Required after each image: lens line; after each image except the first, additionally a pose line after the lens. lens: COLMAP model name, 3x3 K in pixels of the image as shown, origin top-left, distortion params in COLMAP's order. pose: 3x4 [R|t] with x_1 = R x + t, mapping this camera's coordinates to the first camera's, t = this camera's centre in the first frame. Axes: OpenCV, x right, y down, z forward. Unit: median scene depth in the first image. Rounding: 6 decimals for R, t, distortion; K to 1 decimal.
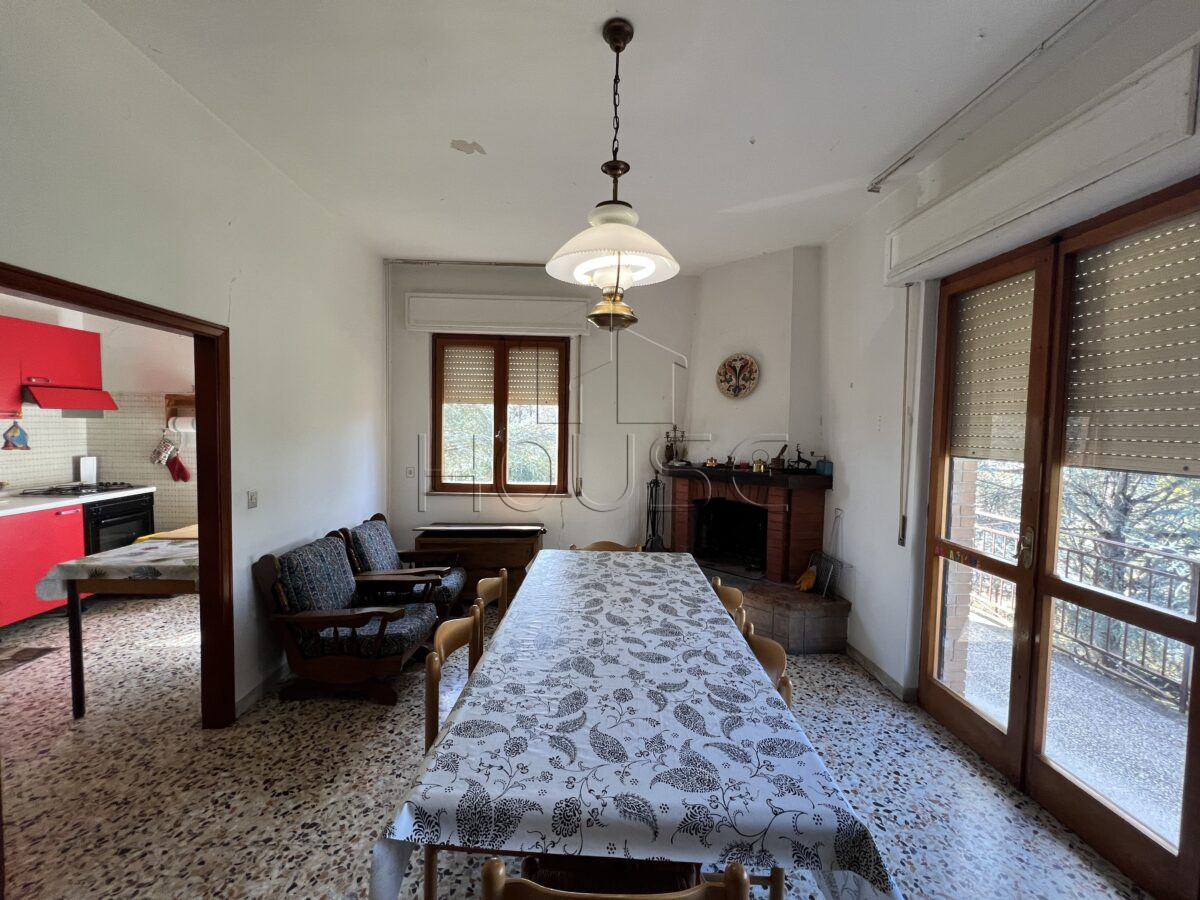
lens RADIAL K [[485.7, 0, 596.0], [0, 485.7, 447.3], [0, 0, 1]] dist [0.010272, -0.000048]
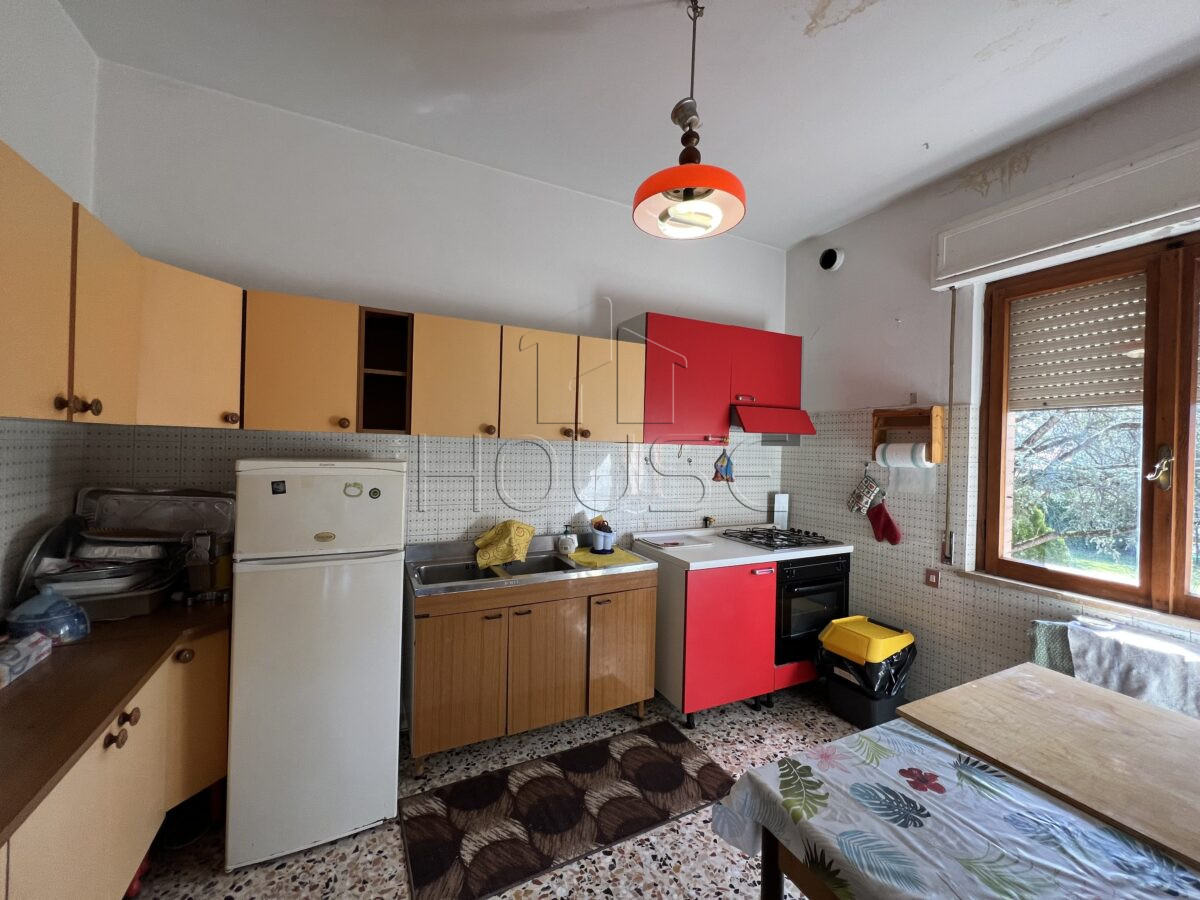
lens RADIAL K [[485.7, 0, 594.9], [0, 485.7, 447.3], [0, 0, 1]] dist [0.010272, -0.000048]
pose [[0.411503, -0.000541, -0.911408, -0.430715], [-0.063069, 0.997586, -0.029068, -0.014032], [0.909224, 0.069443, 0.410475, 0.386292]]
